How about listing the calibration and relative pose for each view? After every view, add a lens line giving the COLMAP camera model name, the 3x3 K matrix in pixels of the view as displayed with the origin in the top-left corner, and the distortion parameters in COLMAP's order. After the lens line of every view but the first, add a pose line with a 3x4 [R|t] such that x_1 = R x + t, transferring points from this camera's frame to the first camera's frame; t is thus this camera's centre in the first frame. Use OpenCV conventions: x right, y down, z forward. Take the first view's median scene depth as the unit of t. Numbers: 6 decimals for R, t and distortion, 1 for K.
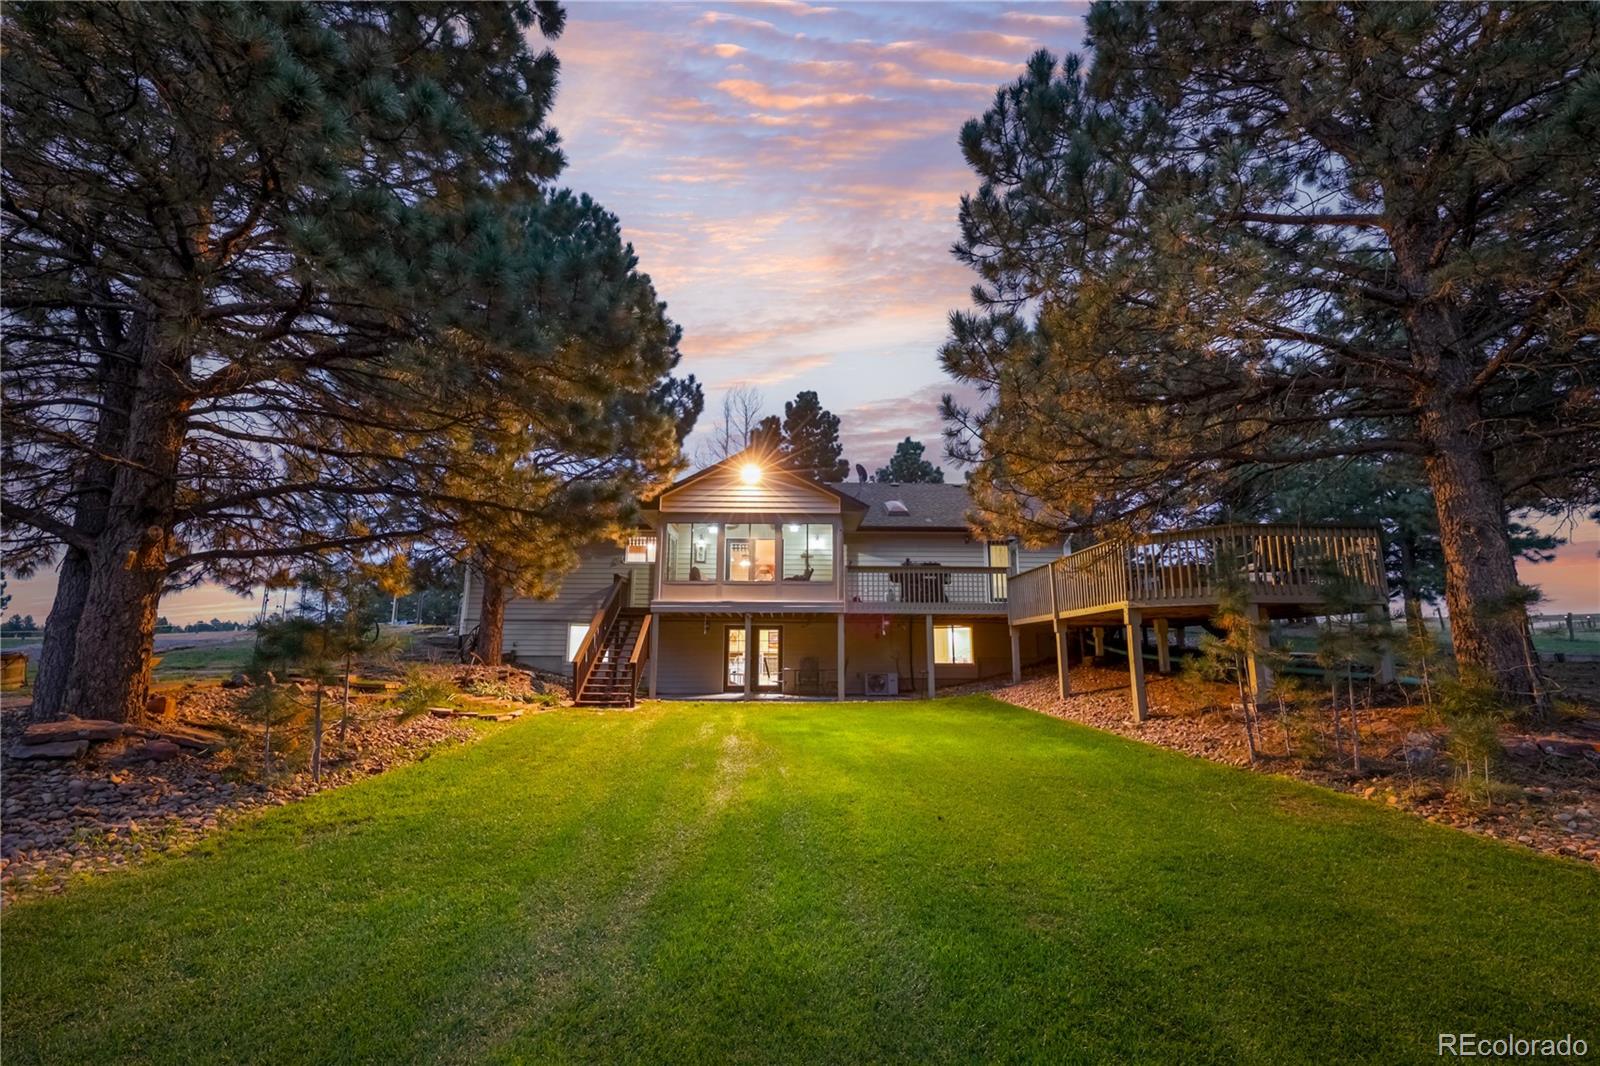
lens RADIAL K [[686.3, 0, 800.0], [0, 686.3, 533.0], [0, 0, 1]] dist [0.001120, -0.000146]
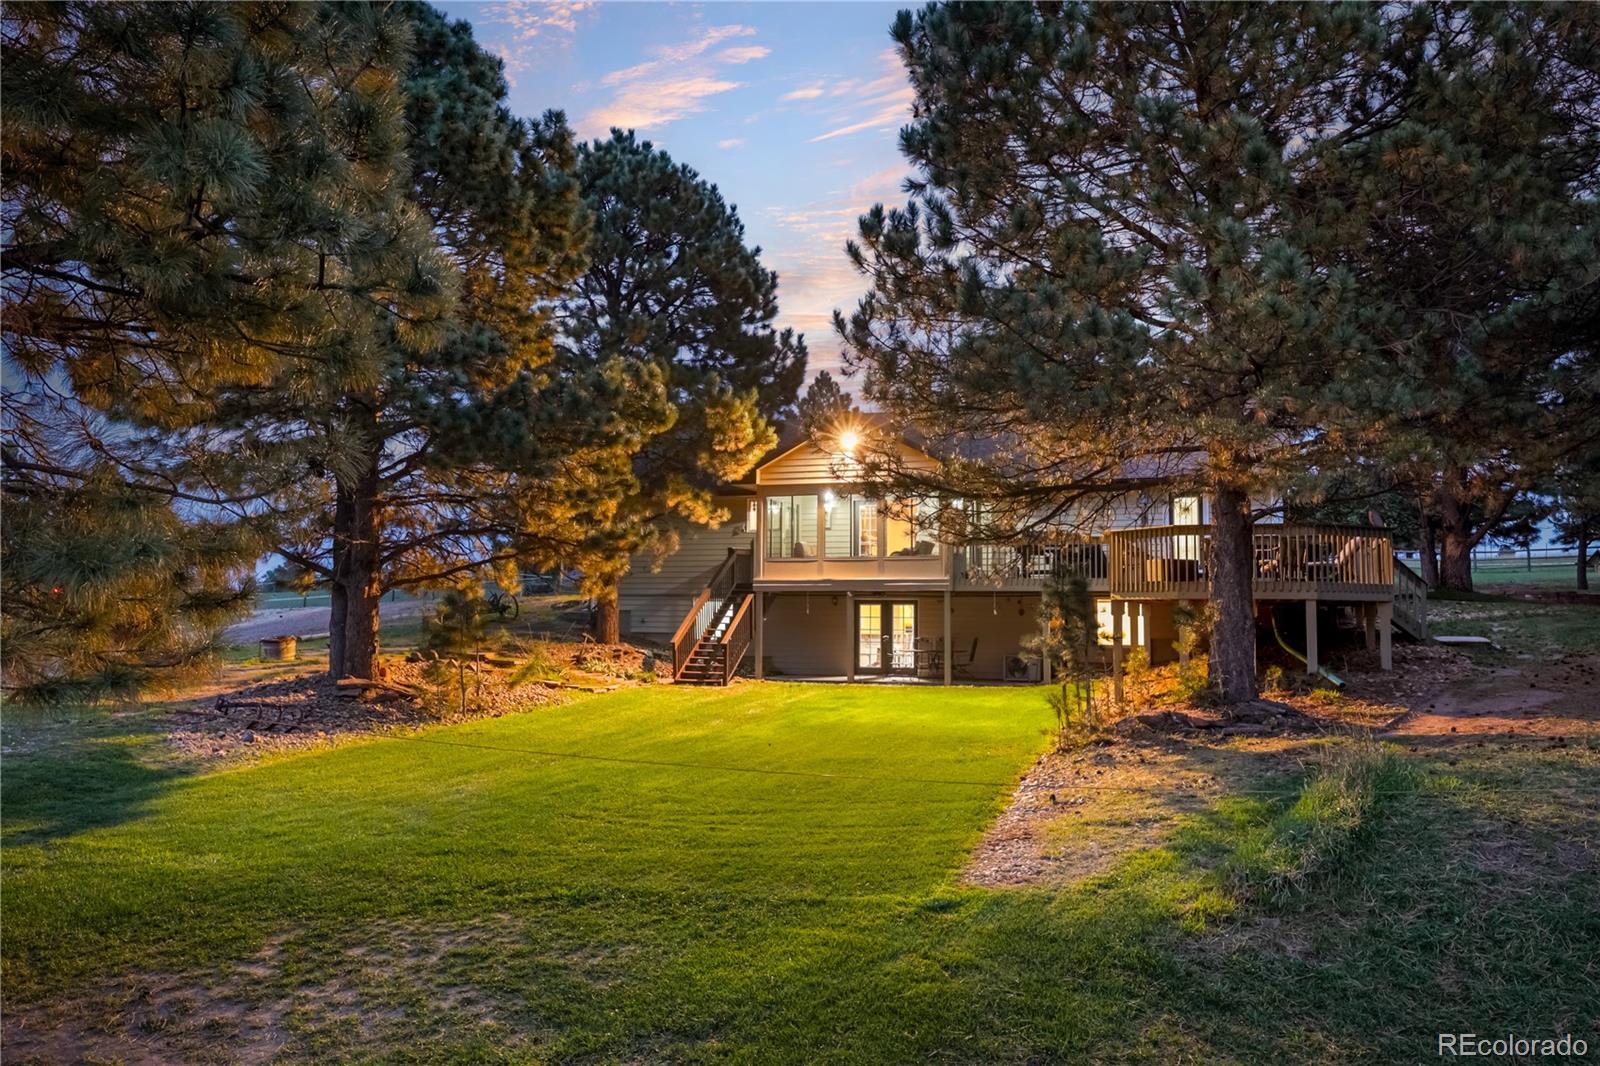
lens RADIAL K [[1320.3, 0, 800.0], [0, 1320.3, 533.0], [0, 0, 1]] dist [-0.005317, -0.000143]
pose [[0.932142, -0.020125, -0.361534, 0.599759], [0.062442, 0.992430, 0.105750, -0.183543], [0.356670, -0.121149, 0.926342, -0.797583]]
